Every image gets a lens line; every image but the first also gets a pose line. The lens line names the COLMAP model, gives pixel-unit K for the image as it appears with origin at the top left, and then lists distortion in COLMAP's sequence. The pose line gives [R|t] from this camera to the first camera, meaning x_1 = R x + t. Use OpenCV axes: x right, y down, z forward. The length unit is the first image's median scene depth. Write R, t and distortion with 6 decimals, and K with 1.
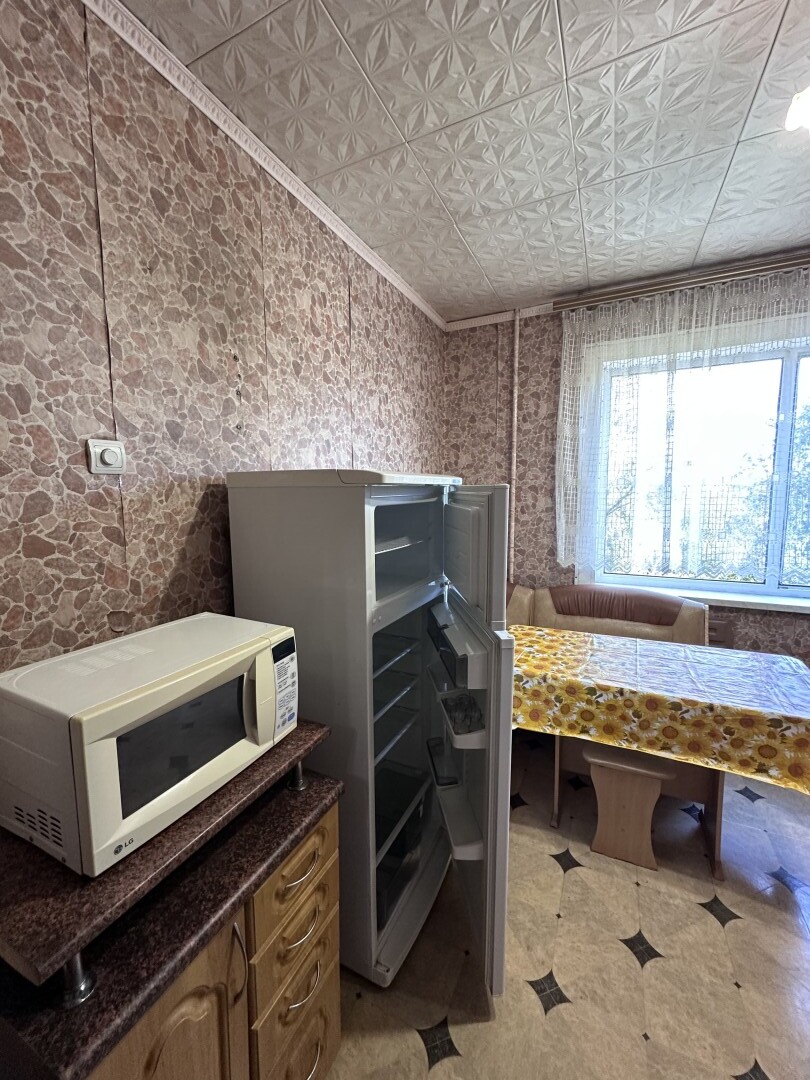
lens RADIAL K [[432.3, 0, 404.1], [0, 432.3, 539.6], [0, 0, 1]] dist [-0.005263, 0.002224]
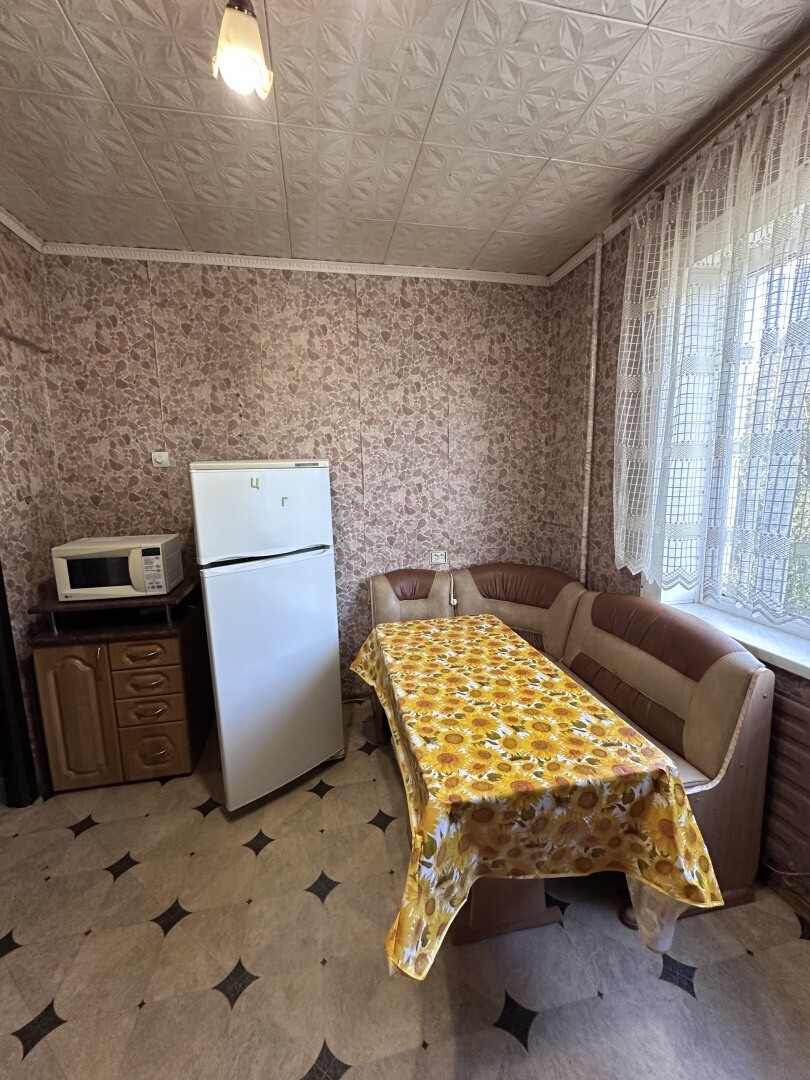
lens RADIAL K [[432.3, 0, 404.1], [0, 432.3, 539.6], [0, 0, 1]] dist [-0.005263, 0.002224]
pose [[0.603989, 0.117552, -0.788276, 1.339820], [-0.072516, 0.993066, 0.092528, -0.054228], [0.793687, 0.001277, 0.608325, 0.452719]]
